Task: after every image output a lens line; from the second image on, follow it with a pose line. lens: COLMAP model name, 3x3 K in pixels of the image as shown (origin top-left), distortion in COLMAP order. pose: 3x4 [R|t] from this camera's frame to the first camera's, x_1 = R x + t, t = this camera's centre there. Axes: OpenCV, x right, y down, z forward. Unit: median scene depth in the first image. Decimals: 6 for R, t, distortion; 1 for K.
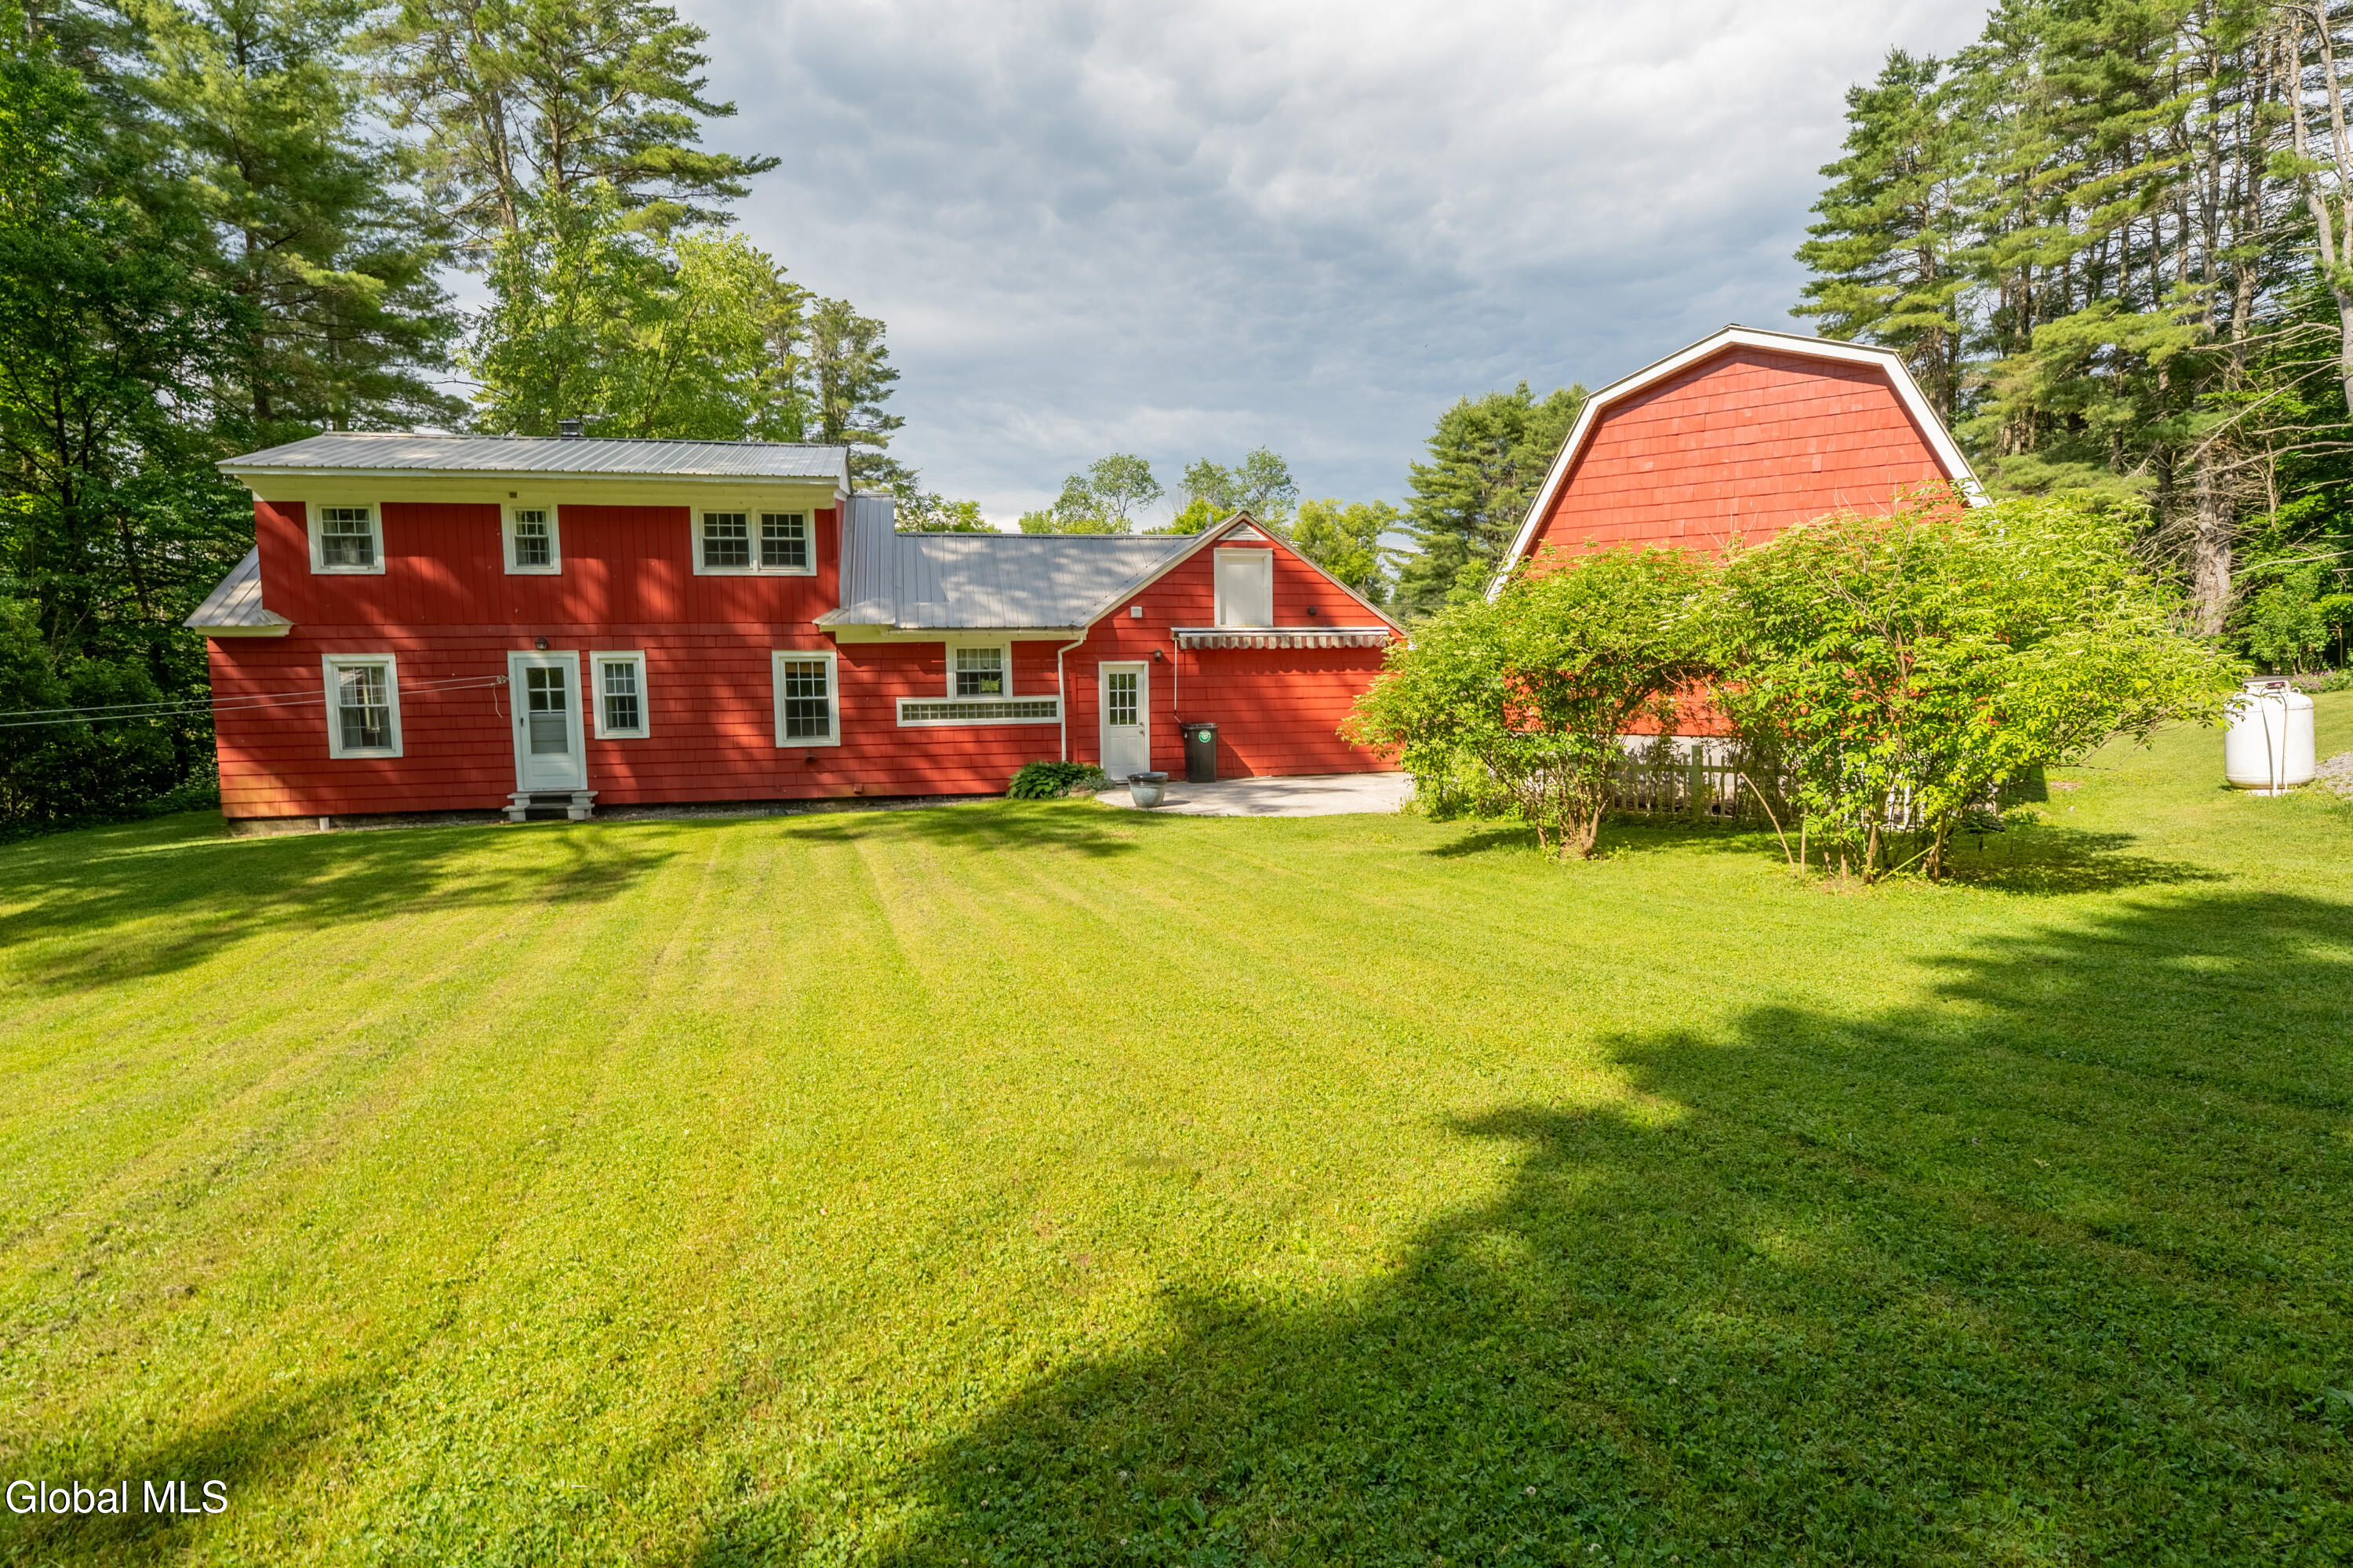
lens RADIAL K [[1083.7, 0, 1176.5], [0, 1083.7, 784.0], [0, 0, 1]] dist [-0.026453, 0.000548]
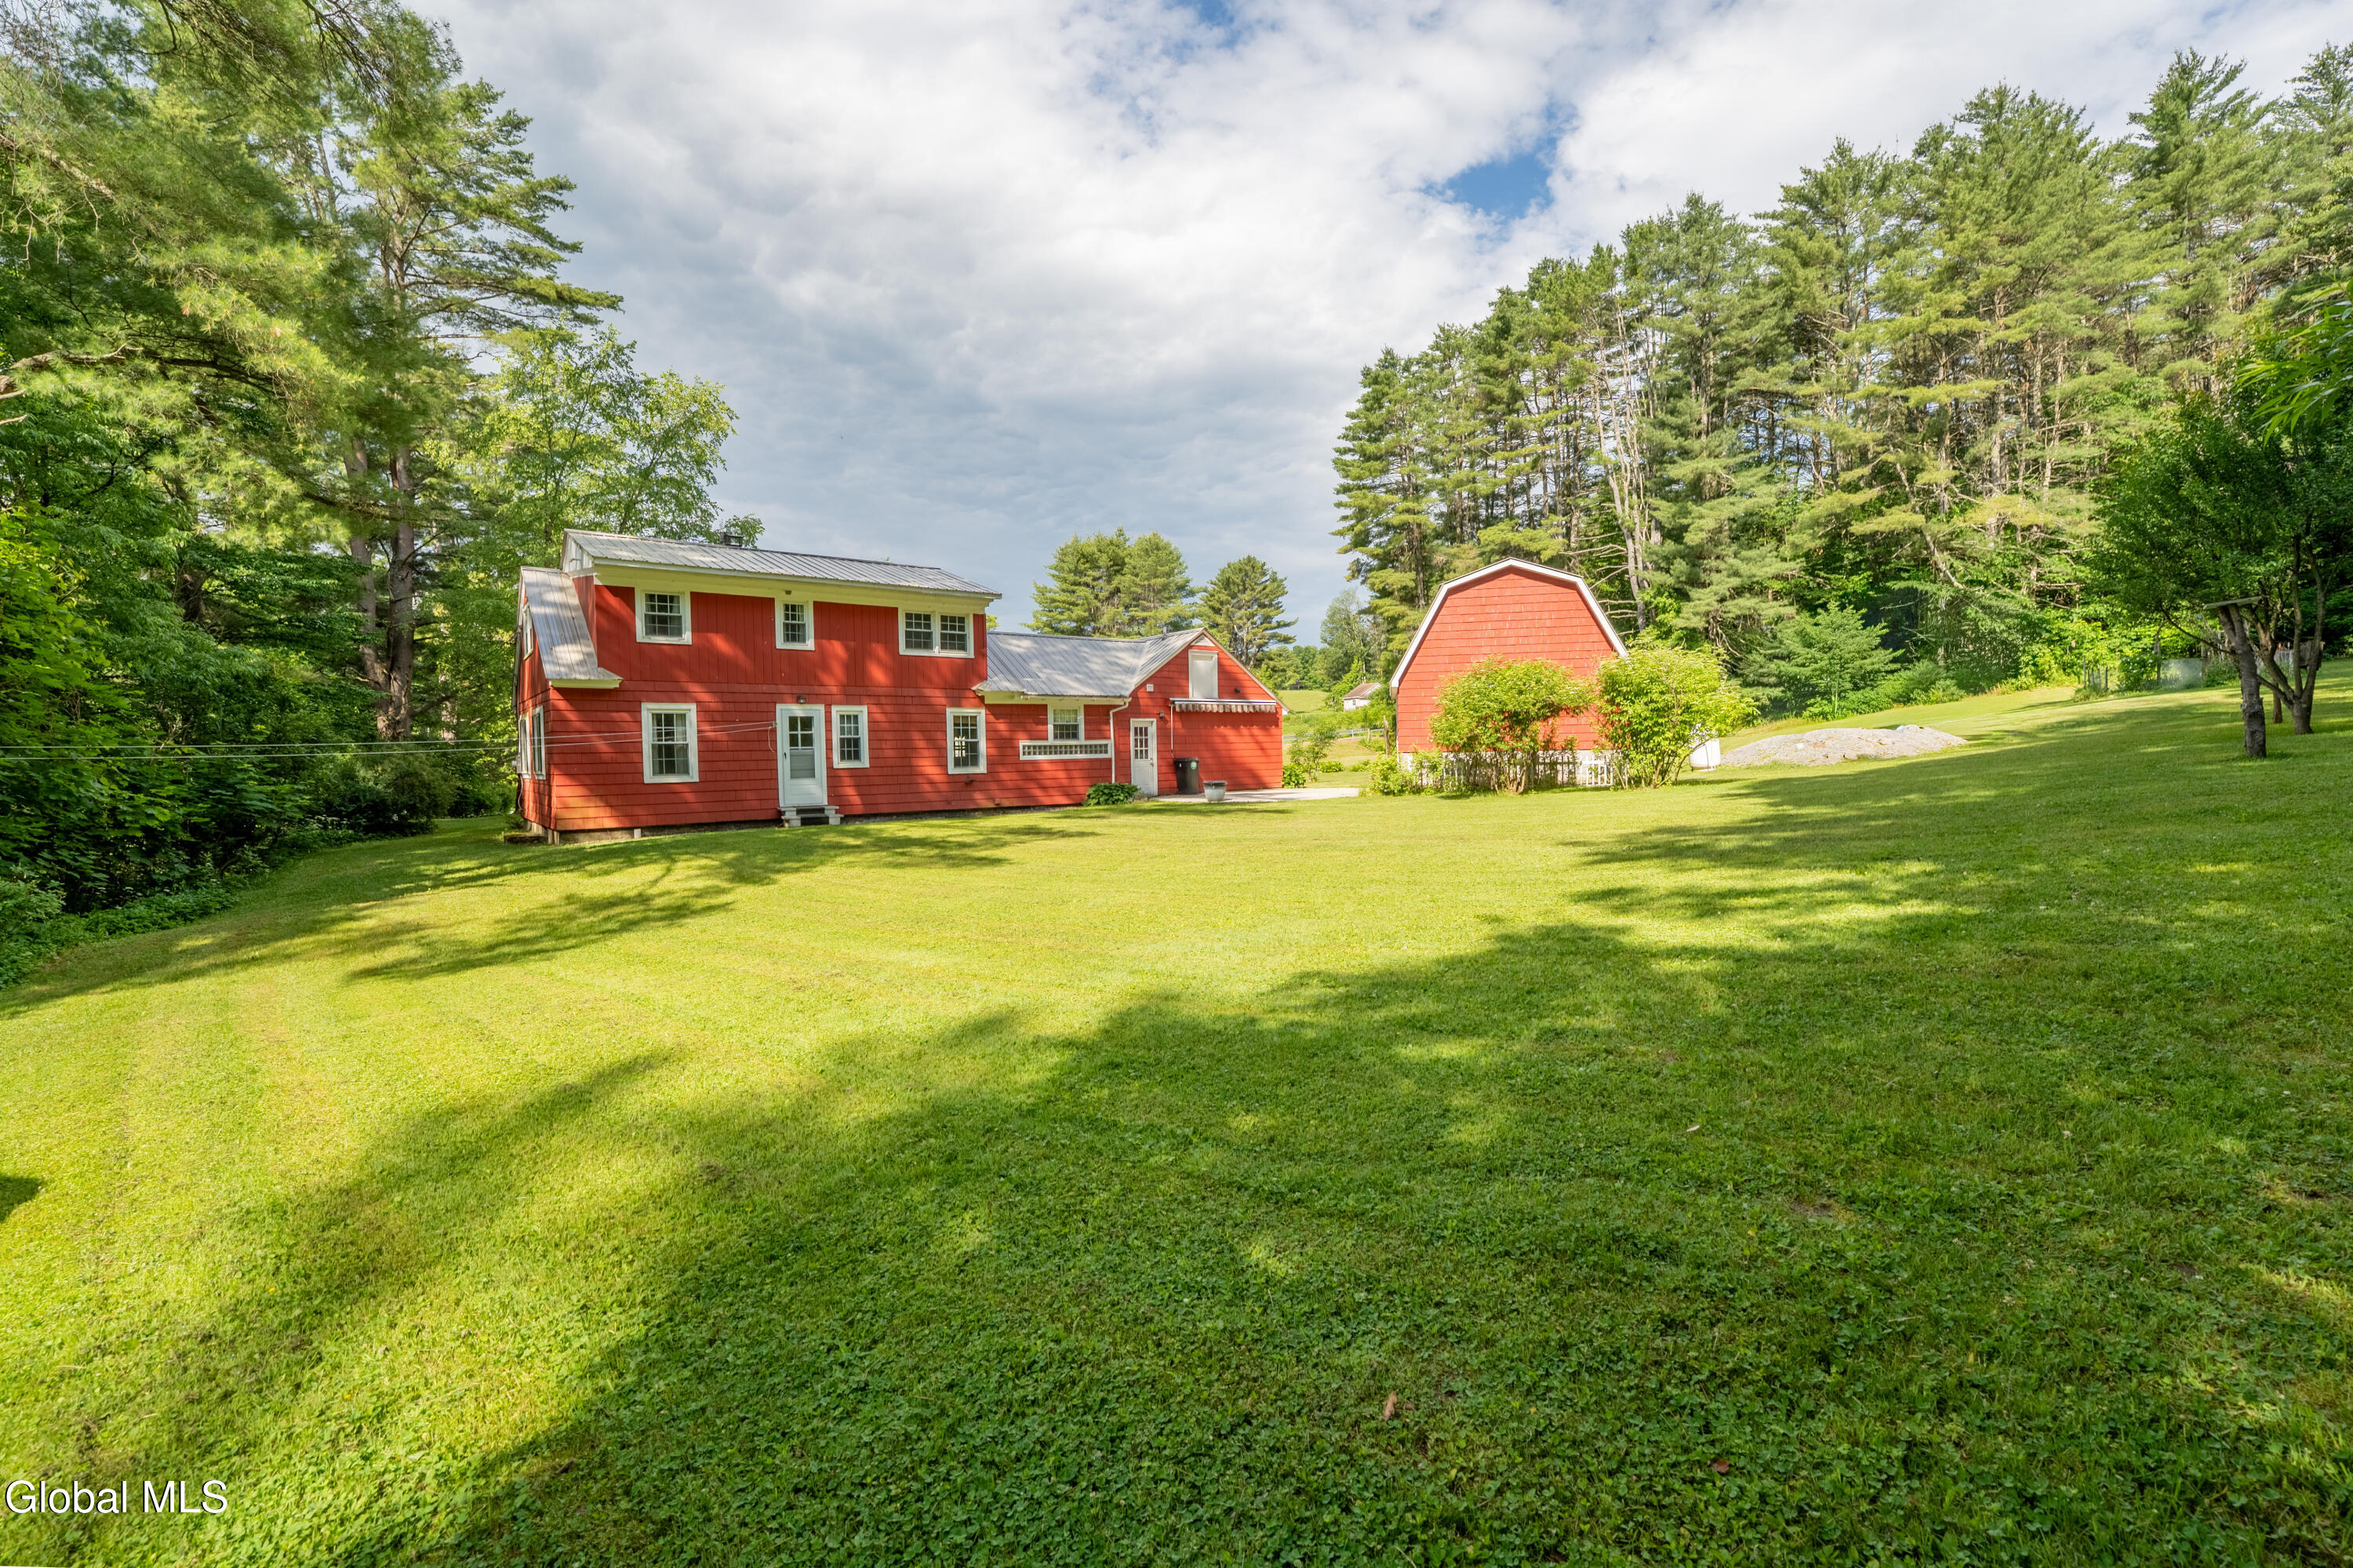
lens RADIAL K [[959.4, 0, 1168.3], [0, 959.4, 788.3], [0, 0, 1]] dist [-0.033070, 0.004846]
pose [[0.909464, -0.021402, 0.415231, -0.641184], [0.050978, 0.996879, -0.060274, 0.078297], [-0.412645, 0.075985, 0.907717, -0.290042]]
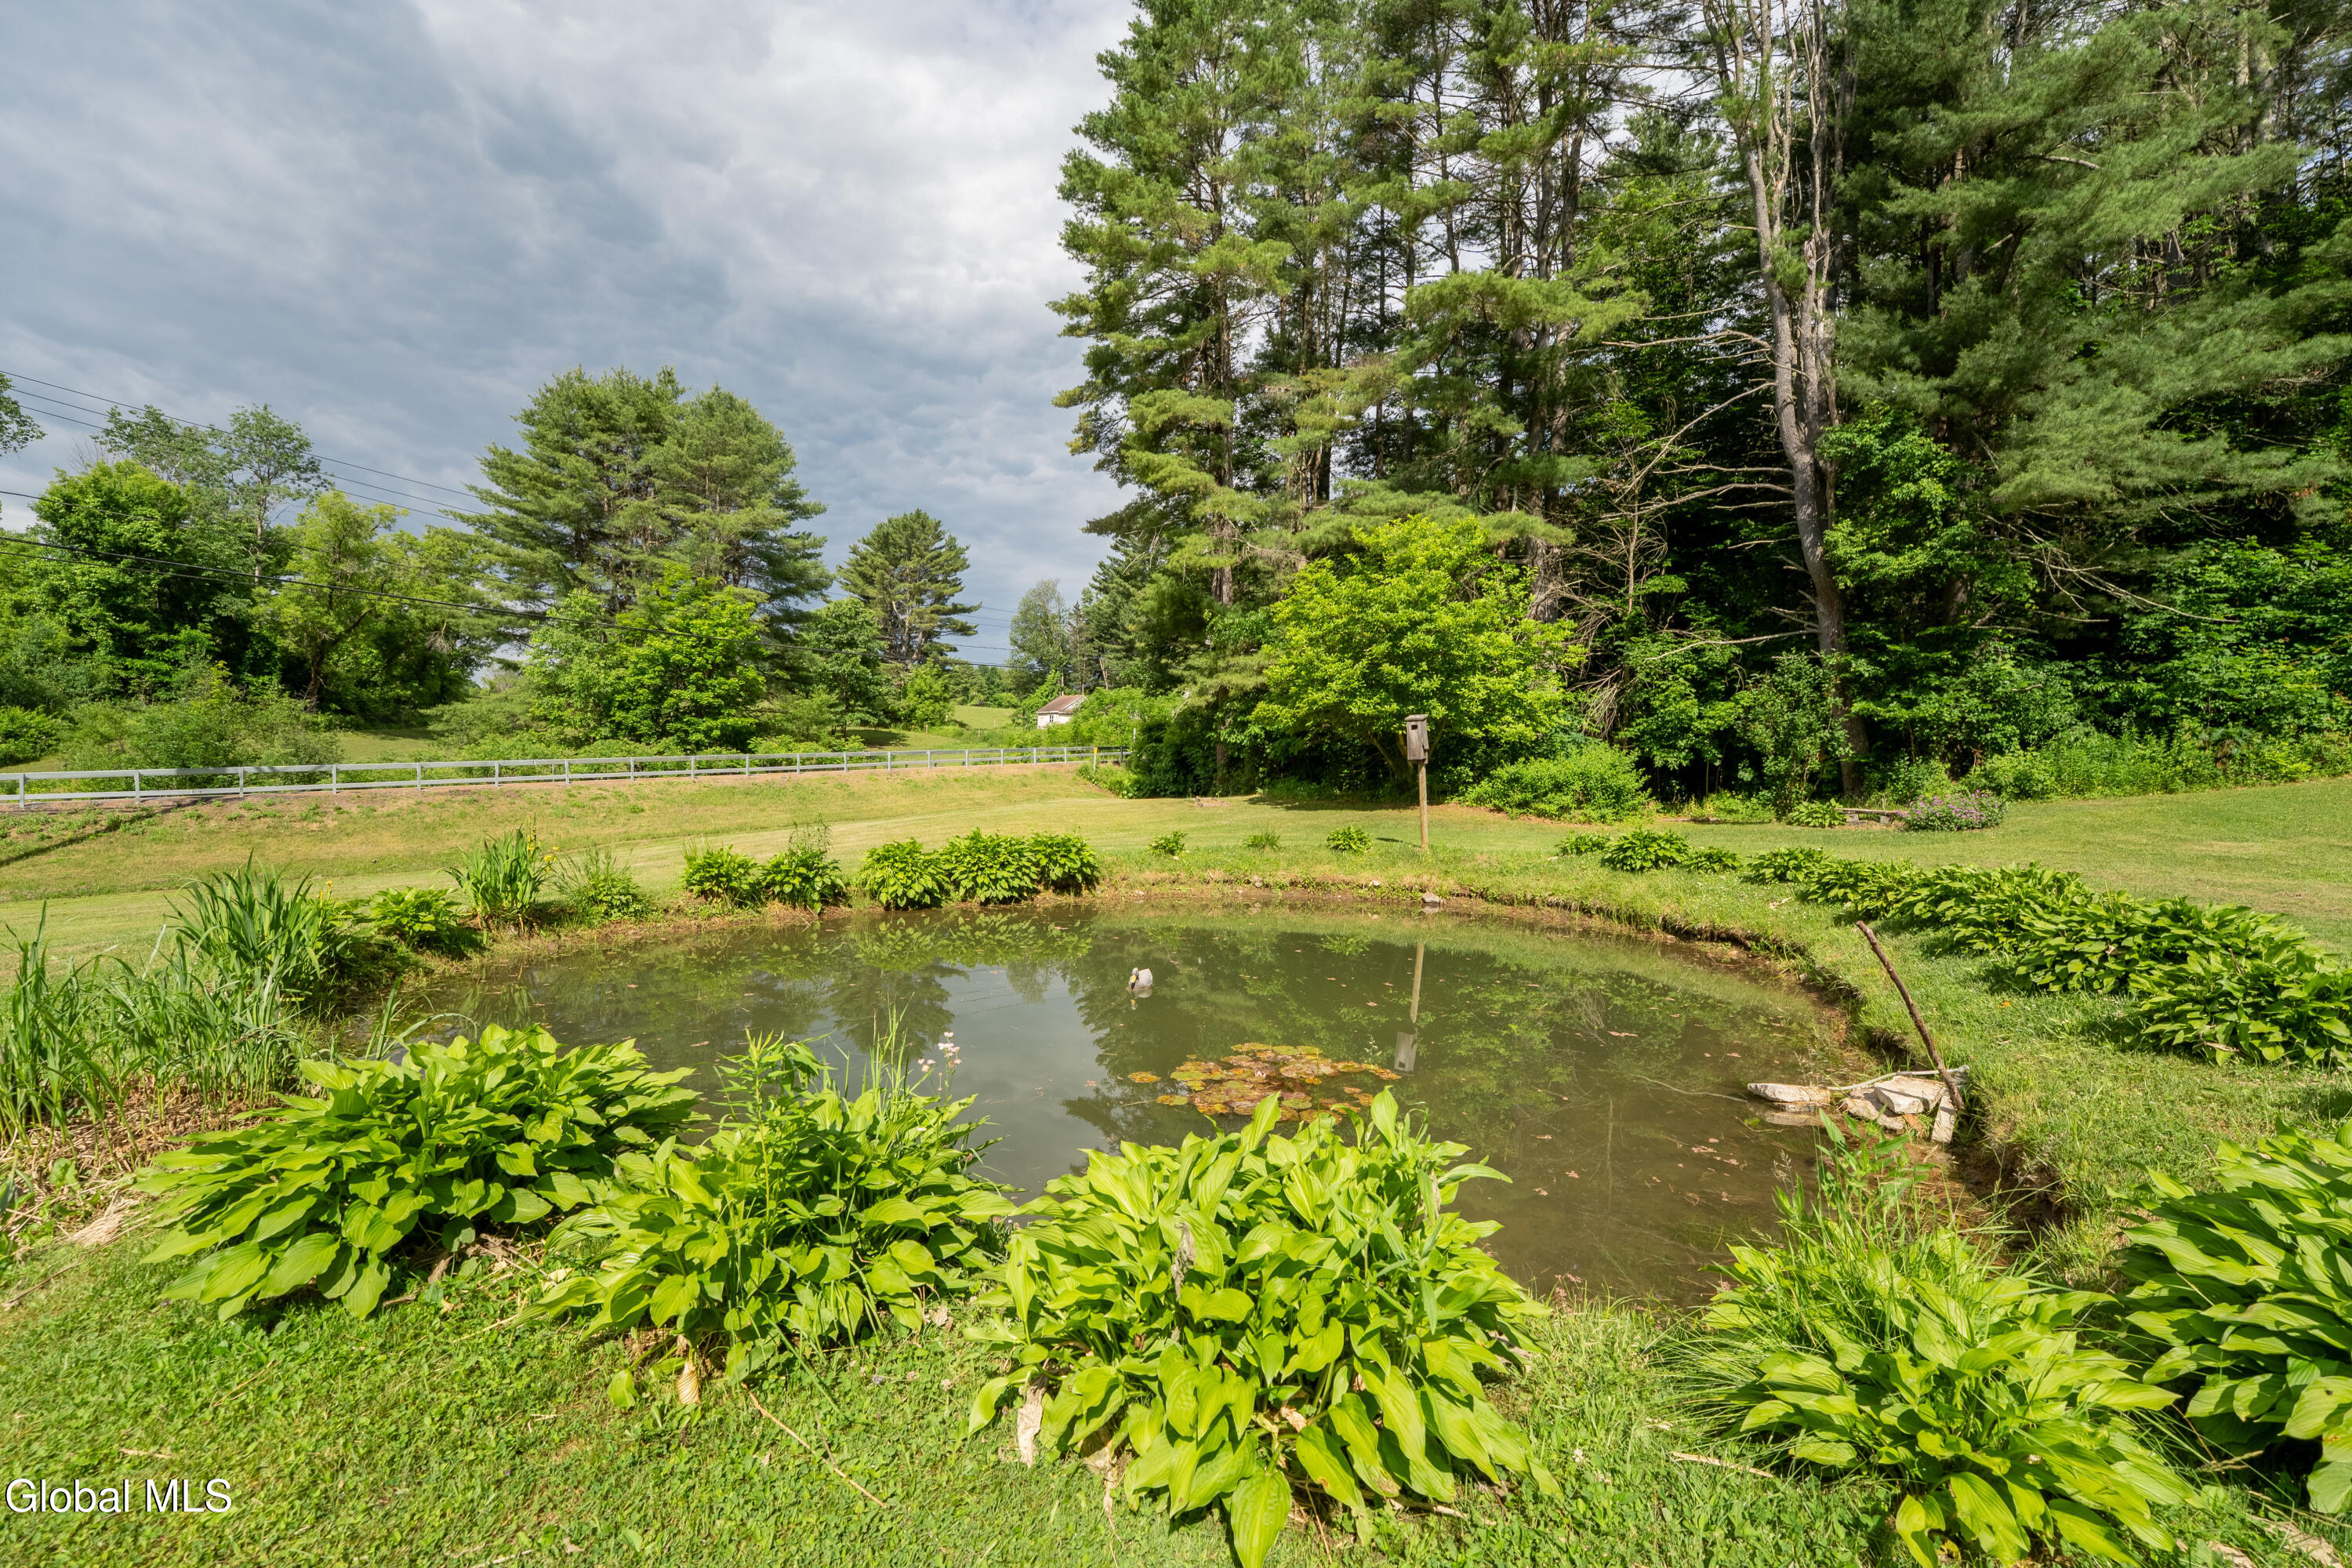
lens RADIAL K [[967.8, 0, 1172.2], [0, 967.8, 793.9], [0, 0, 1]] dist [-0.033208, 0.005282]
pose [[0.723757, 0.026021, 0.689564, 0.735343], [0.030059, 0.997151, -0.069178, -0.164391], [-0.689400, 0.070795, 0.720913, 1.786884]]
